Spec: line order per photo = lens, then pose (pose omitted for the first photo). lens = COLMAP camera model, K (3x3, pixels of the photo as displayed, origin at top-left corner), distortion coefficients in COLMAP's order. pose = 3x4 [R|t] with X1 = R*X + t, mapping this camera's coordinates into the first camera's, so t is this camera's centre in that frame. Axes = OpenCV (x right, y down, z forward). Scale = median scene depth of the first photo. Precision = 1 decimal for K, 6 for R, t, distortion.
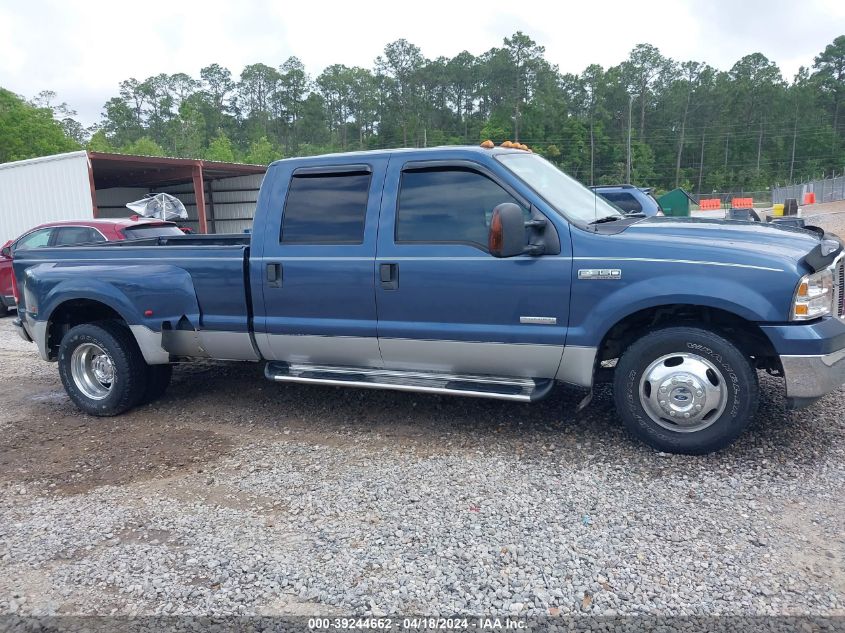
lens RADIAL K [[669.8, 0, 424.3], [0, 669.8, 322.7], [0, 0, 1]] dist [-0.008464, 0.021466]
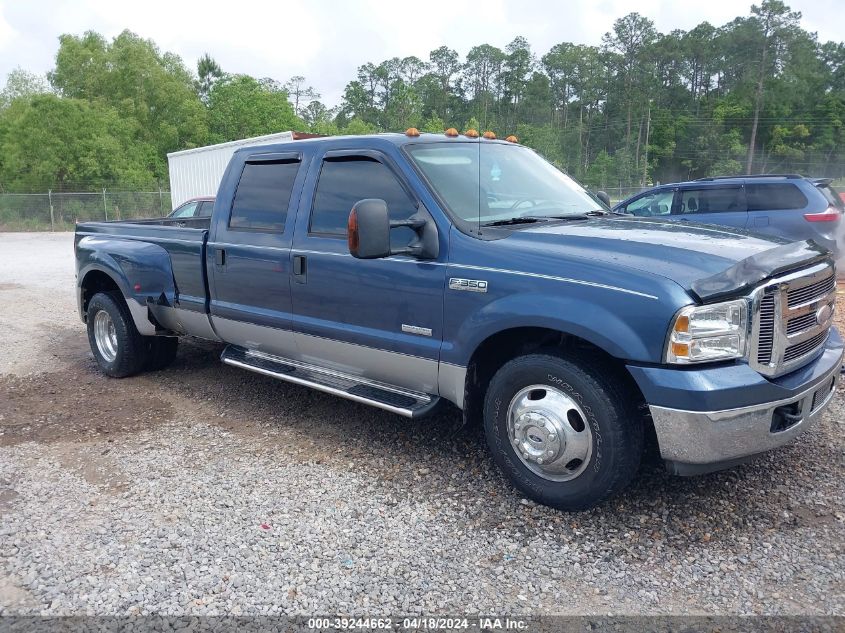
lens RADIAL K [[669.8, 0, 420.5], [0, 669.8, 312.4], [0, 0, 1]] dist [-0.008464, 0.021466]
pose [[0.946316, 0.086778, -0.311378, 0.353742], [-0.082511, 0.996228, 0.026878, -0.040515], [0.312535, 0.000257, 0.949906, 0.114440]]
